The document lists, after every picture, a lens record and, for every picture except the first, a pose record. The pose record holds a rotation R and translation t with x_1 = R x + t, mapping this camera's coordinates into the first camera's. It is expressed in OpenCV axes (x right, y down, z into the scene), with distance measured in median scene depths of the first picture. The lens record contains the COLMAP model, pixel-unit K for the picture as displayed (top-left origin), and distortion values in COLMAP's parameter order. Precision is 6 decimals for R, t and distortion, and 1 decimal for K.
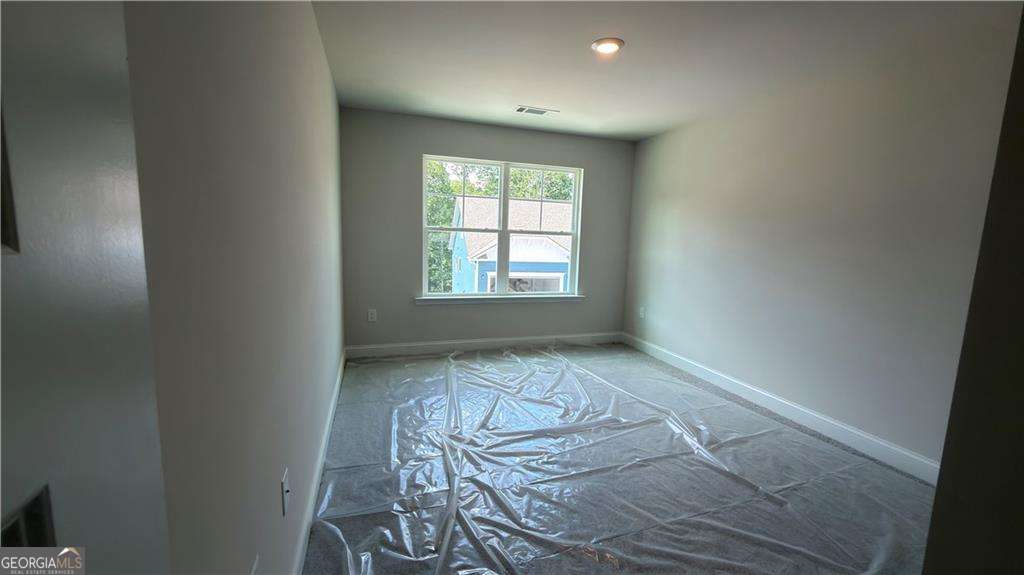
lens RADIAL K [[418.3, 0, 525.5], [0, 418.3, 288.2], [0, 0, 1]] dist [-0.000025, -0.000049]
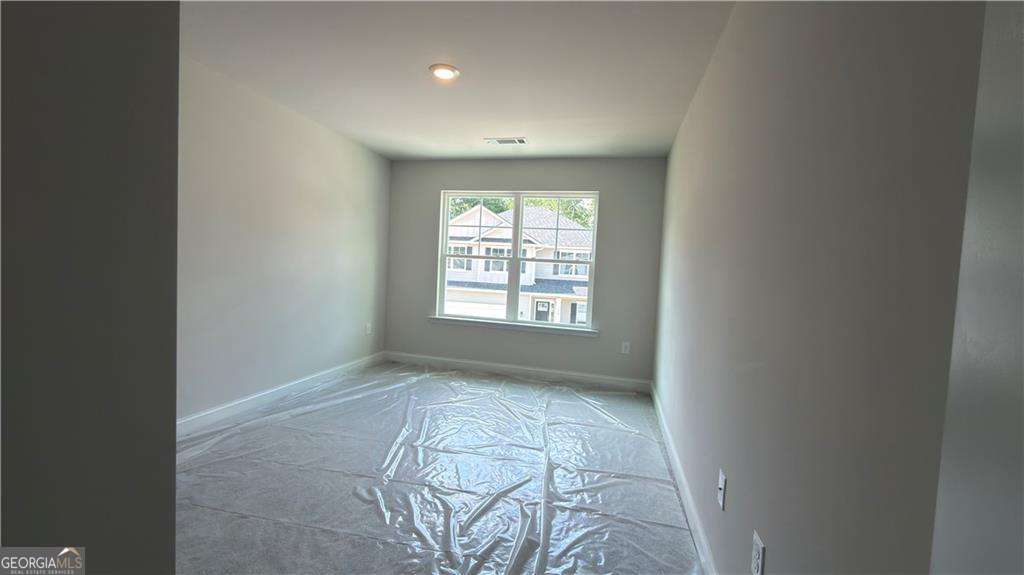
lens RADIAL K [[418.3, 0, 525.5], [0, 418.3, 288.2], [0, 0, 1]] dist [-0.000025, -0.000049]
pose [[0.836804, 0.040721, -0.545986, 0.548895], [-0.091993, 0.993510, -0.066894, 0.000552], [0.539719, 0.106204, 0.835119, 0.176132]]
